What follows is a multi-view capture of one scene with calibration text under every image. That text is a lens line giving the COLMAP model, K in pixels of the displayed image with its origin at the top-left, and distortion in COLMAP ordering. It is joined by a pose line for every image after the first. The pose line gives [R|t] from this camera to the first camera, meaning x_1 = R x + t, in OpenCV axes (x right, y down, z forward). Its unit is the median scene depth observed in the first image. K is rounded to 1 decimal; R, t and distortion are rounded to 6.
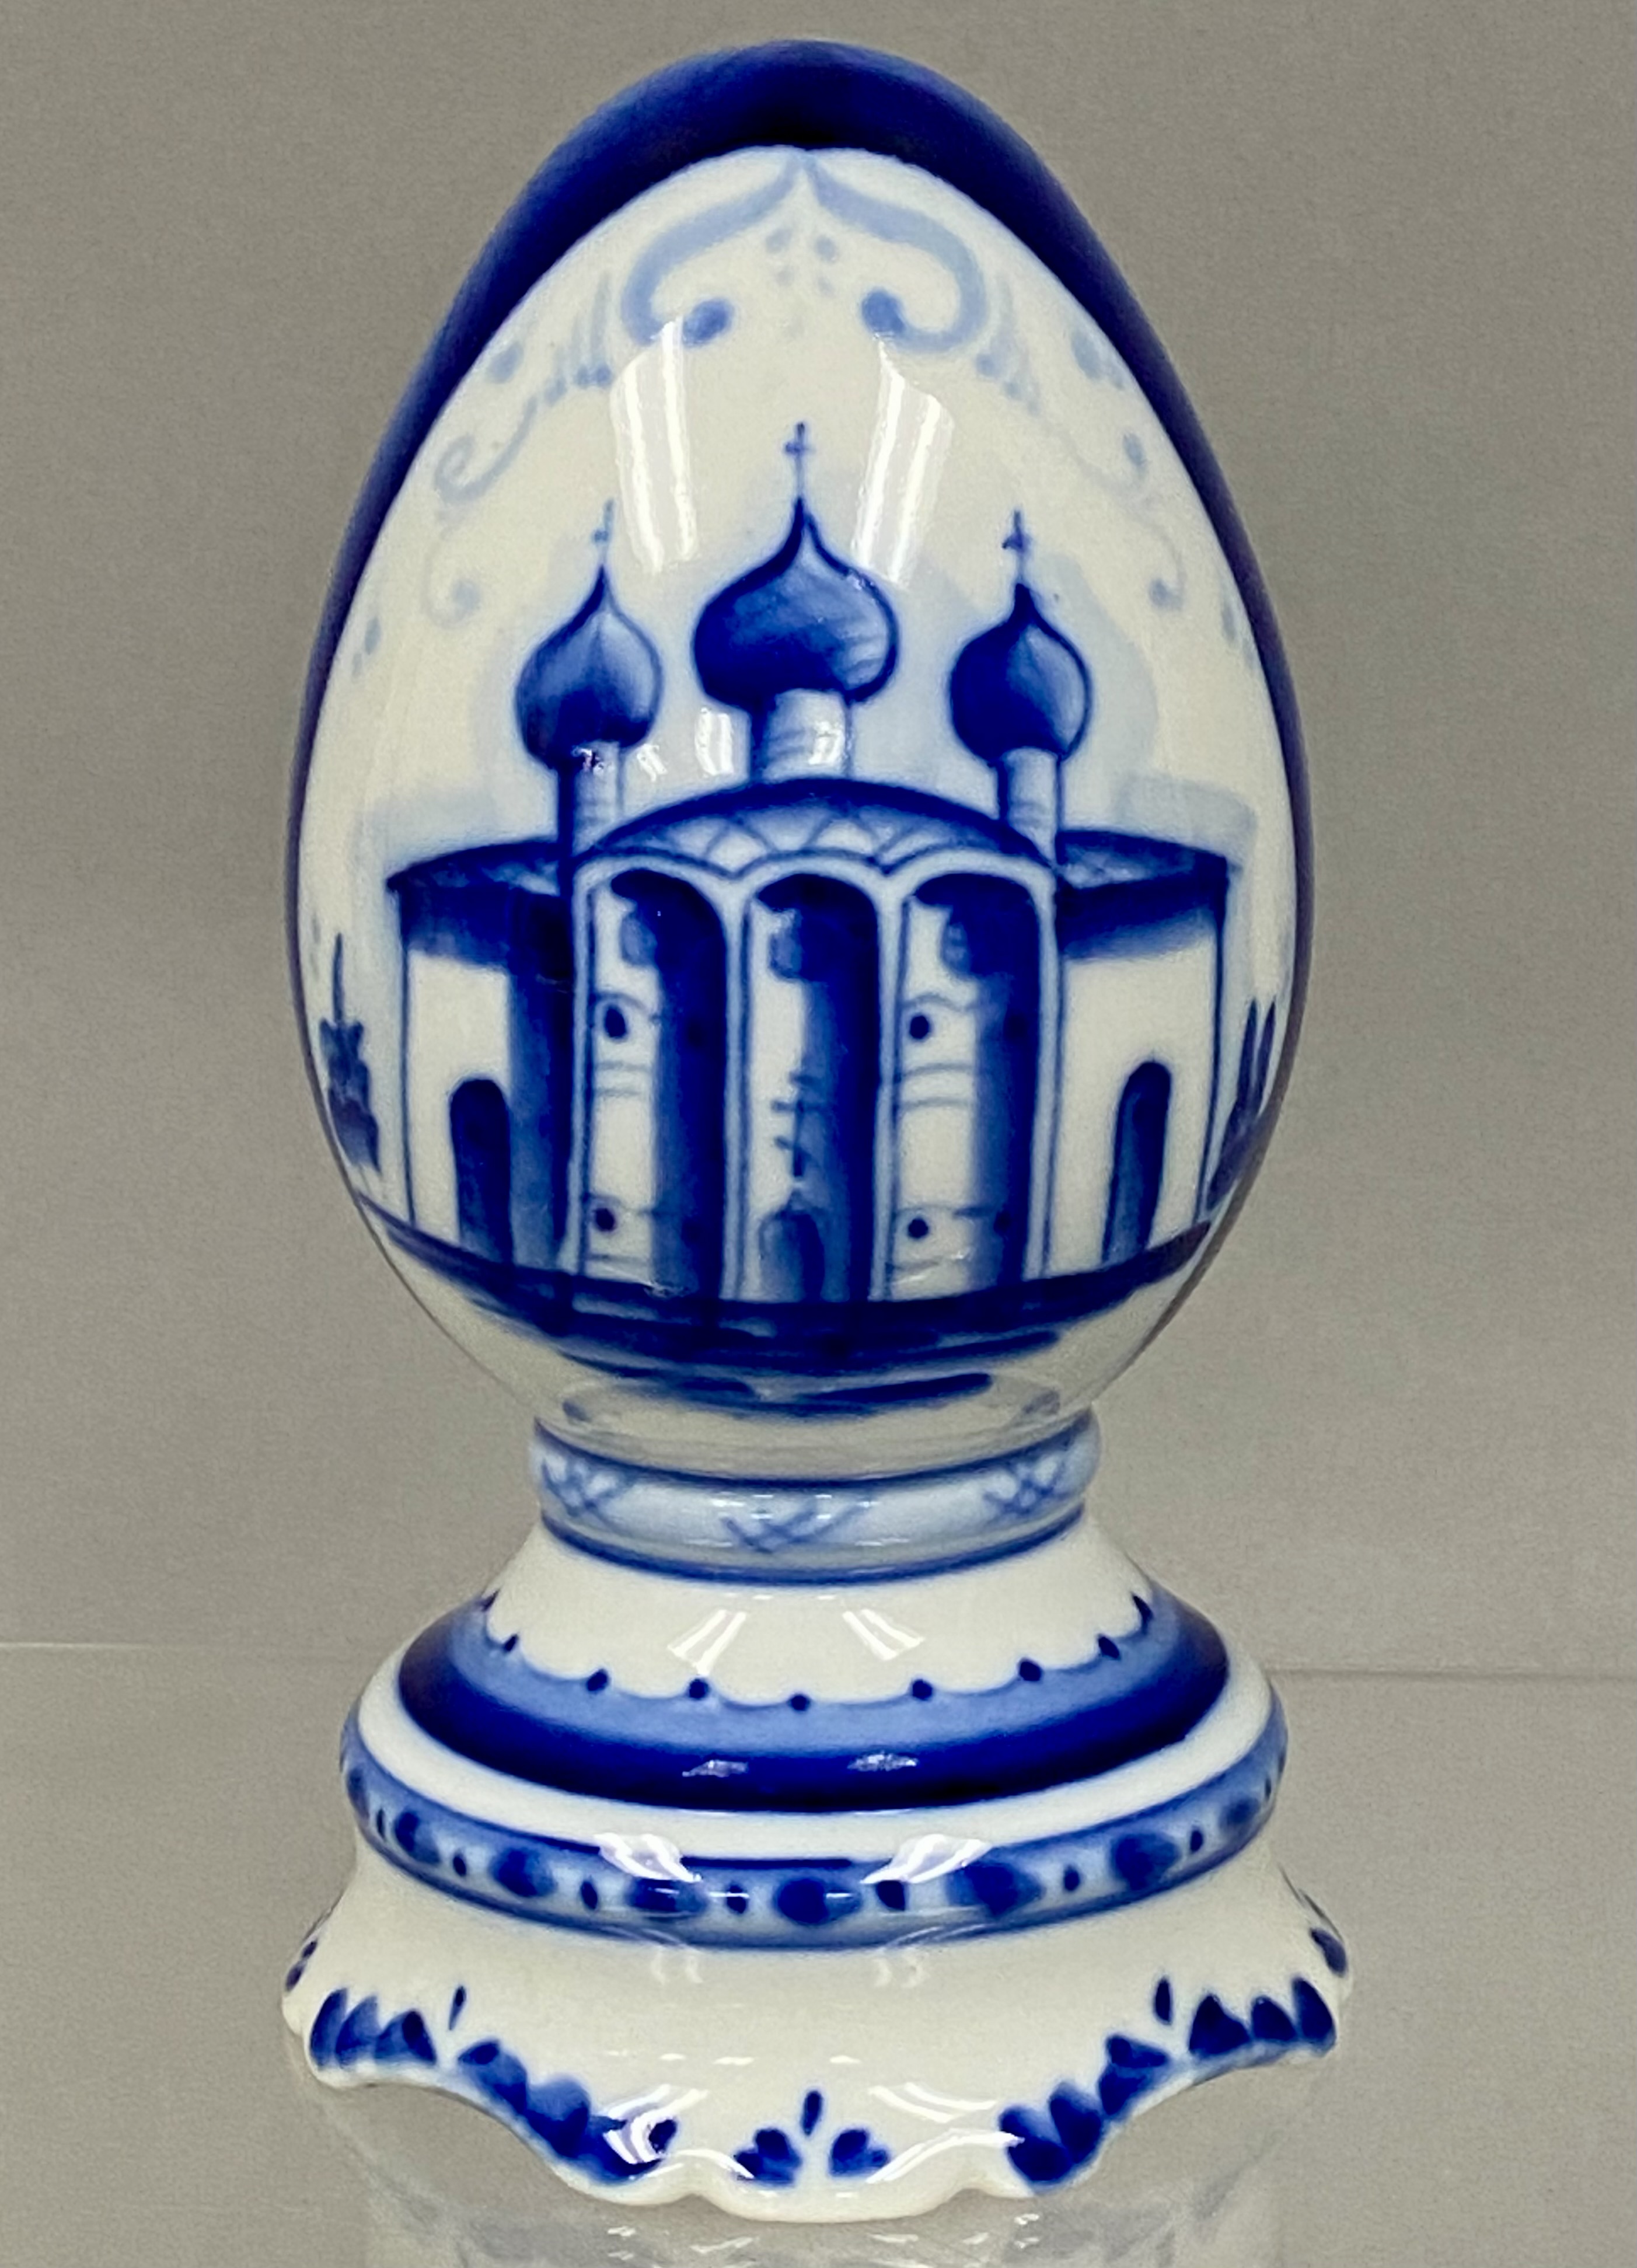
lens RADIAL K [[5113.3, 0, 818.5], [0, 5113.3, 1134.0], [0, 0, 1]] dist [0.192119, -0.166755]
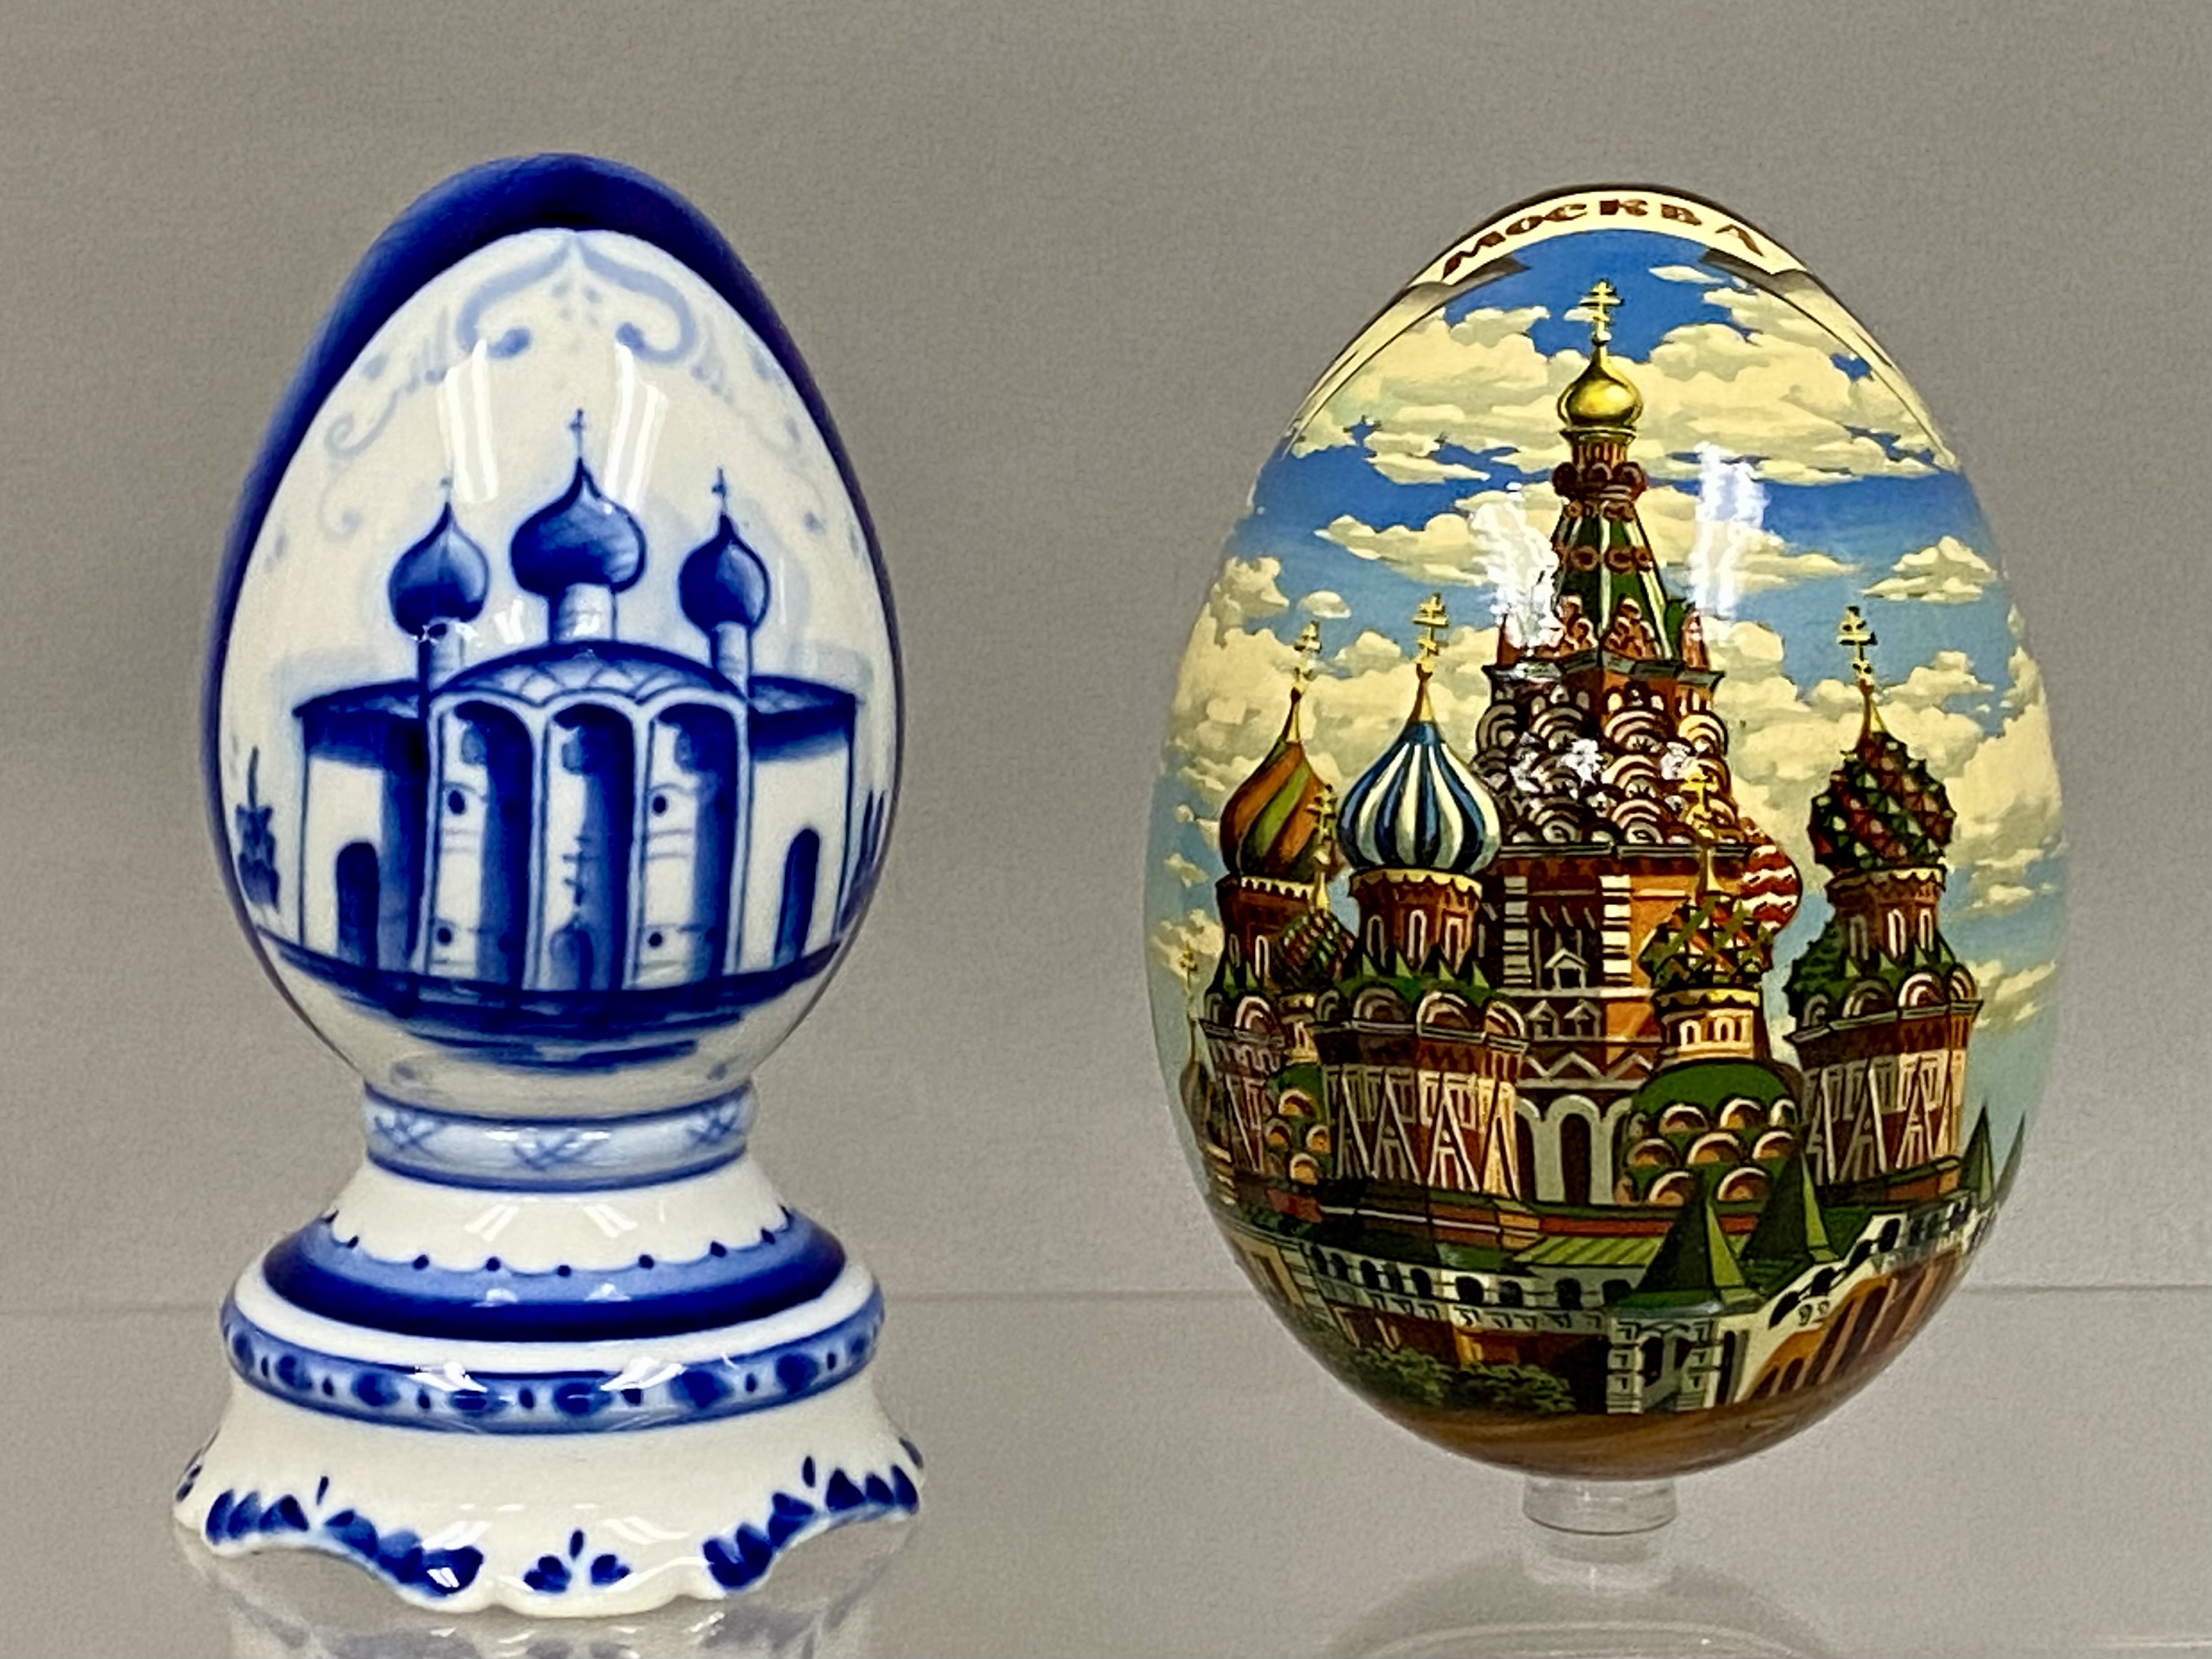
lens RADIAL K [[5858.8, 0, 1106.0], [0, 5858.8, 829.5], [0, 0, 1]] dist [0.380901, 0.060836]
pose [[0.985262, -0.004368, 0.170997, -0.143114], [0.012134, 0.998940, -0.044393, 0.063353], [-0.170621, 0.045813, 0.984271, -0.715333]]
